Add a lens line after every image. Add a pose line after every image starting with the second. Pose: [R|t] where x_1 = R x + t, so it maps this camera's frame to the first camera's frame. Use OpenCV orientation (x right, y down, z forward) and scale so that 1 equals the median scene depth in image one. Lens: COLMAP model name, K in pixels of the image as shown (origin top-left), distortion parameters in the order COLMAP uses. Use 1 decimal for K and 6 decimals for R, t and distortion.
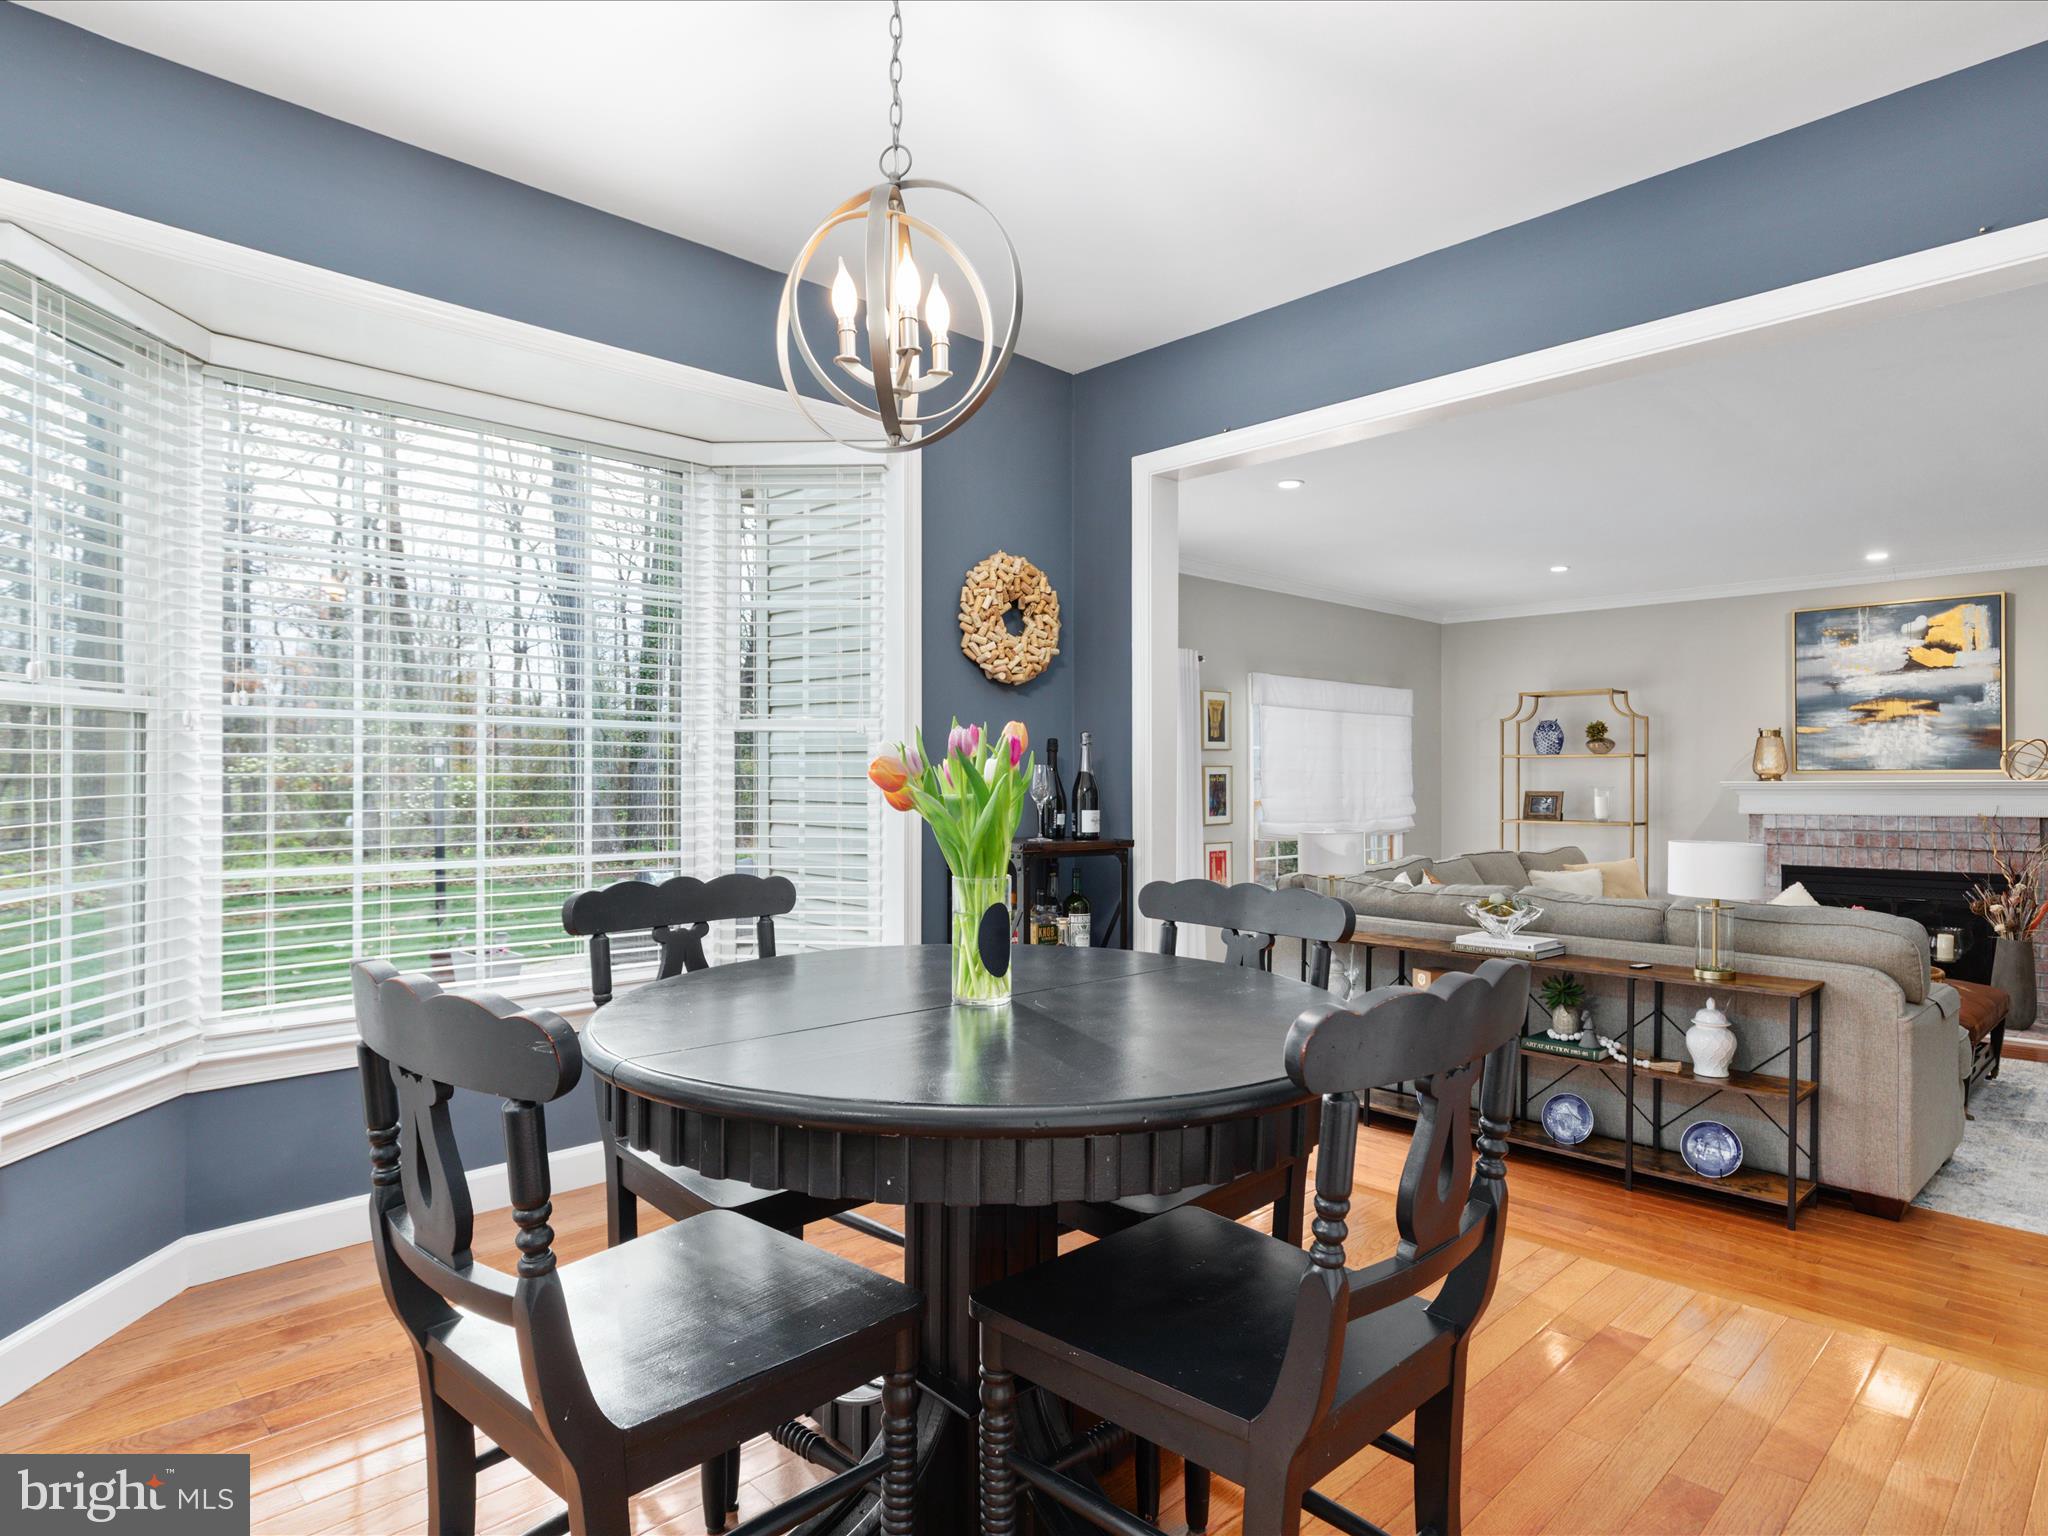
lens RADIAL K [[1148.1, 0, 1035.6], [0, 1148.1, 772.9], [0, 0, 1]] dist [-0.001138, -0.000617]
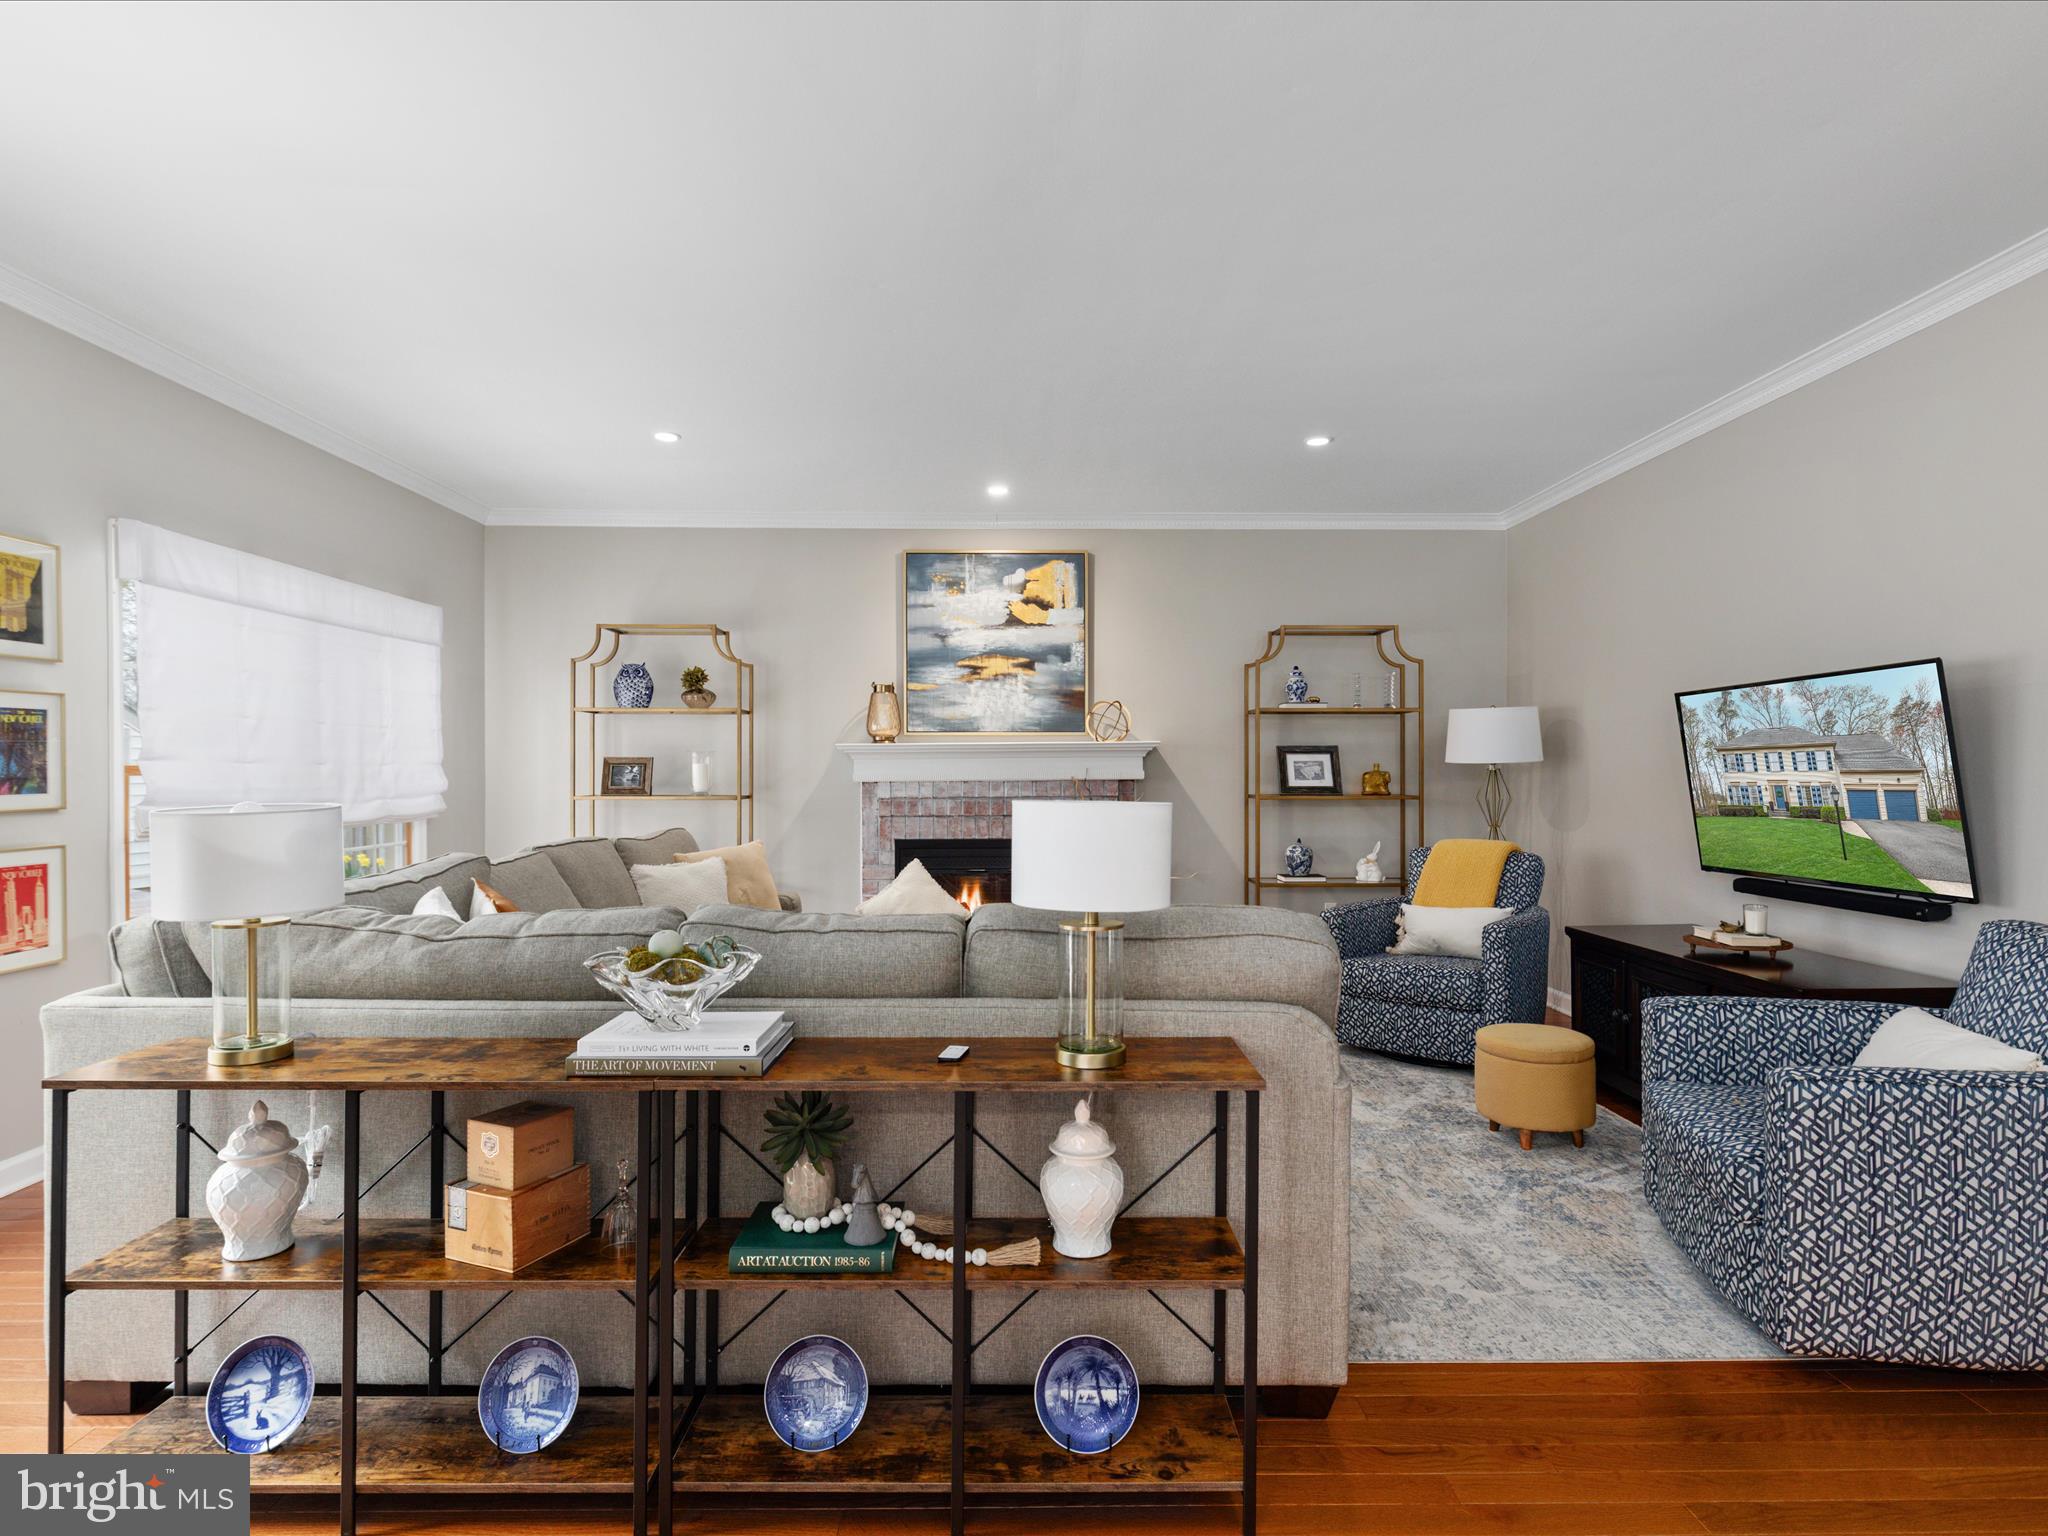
lens RADIAL K [[1148.1, 0, 1035.6], [0, 1148.1, 772.9], [0, 0, 1]] dist [-0.001138, -0.000617]
pose [[0.695762, -0.005274, 0.718253, 0.100509], [-0.002397, 0.999950, 0.009664, 0.021433], [-0.718269, -0.008446, 0.695715, 0.327080]]
